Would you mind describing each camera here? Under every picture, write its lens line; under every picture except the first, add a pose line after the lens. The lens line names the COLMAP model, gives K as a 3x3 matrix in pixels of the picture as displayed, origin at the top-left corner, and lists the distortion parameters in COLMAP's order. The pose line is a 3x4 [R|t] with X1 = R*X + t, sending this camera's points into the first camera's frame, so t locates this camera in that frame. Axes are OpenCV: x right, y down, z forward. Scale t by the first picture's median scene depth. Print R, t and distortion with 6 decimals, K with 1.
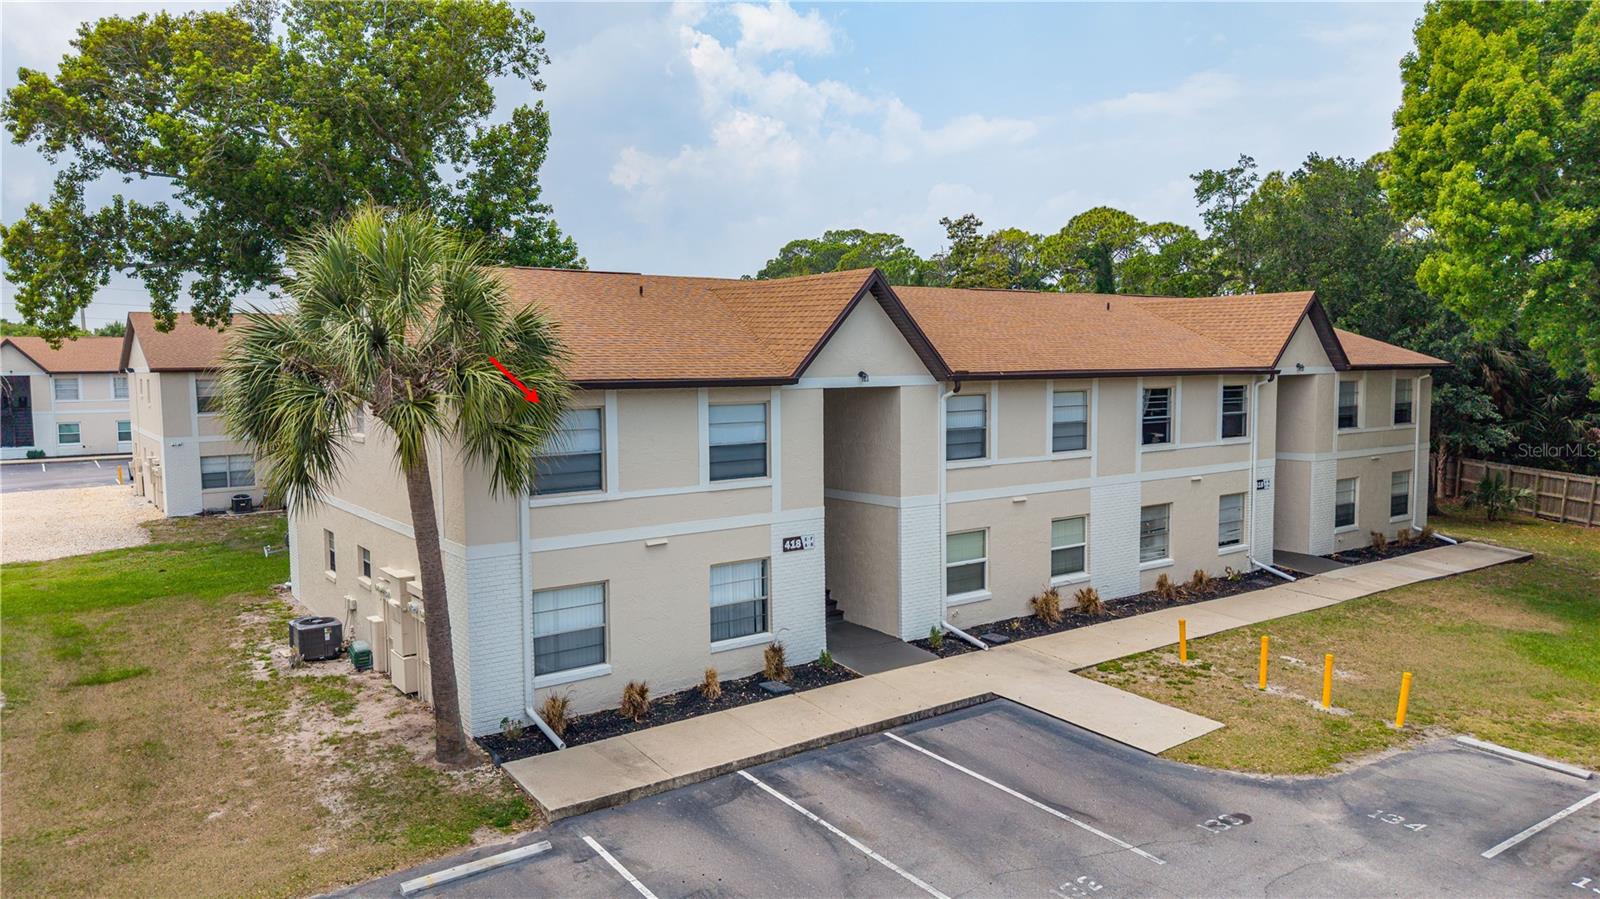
lens RADIAL K [[1061.9, 0, 800.0], [0, 1061.9, 449.5], [0, 0, 1]] dist [0.008022, 0.001425]
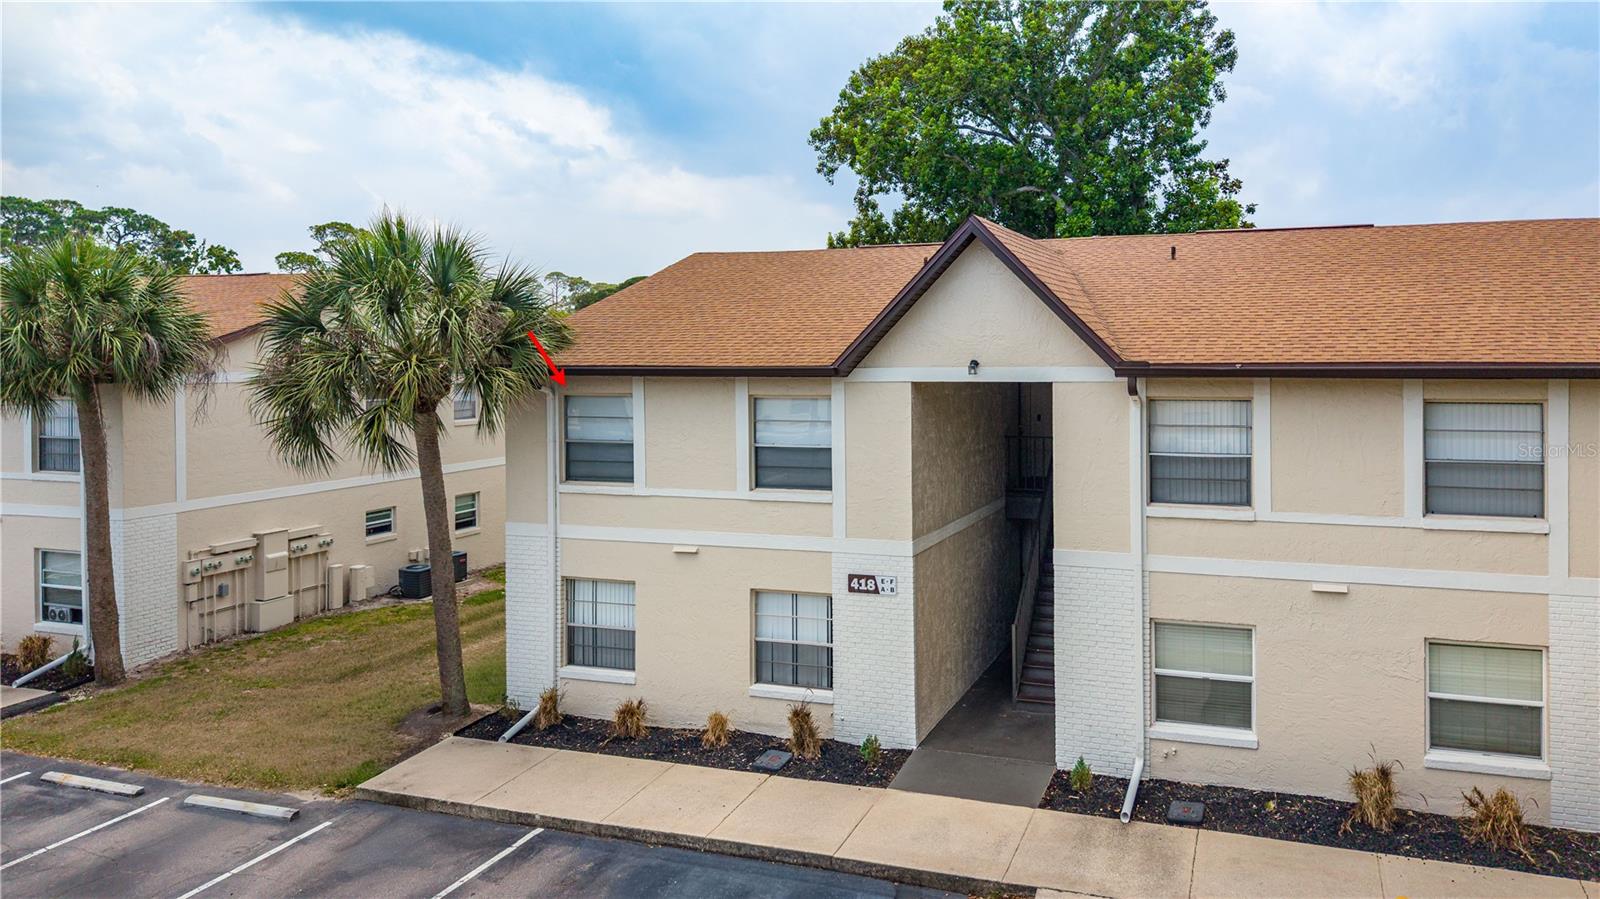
lens RADIAL K [[1074.2, 0, 800.1], [0, 1074.2, 357.7], [0, 0, 1]] dist [0.008964, -0.000585]
pose [[0.586303, 0.012685, -0.809992, 0.597064], [-0.066072, 0.997295, -0.032207, -0.045975], [0.807393, 0.072401, 0.585555, 0.503161]]
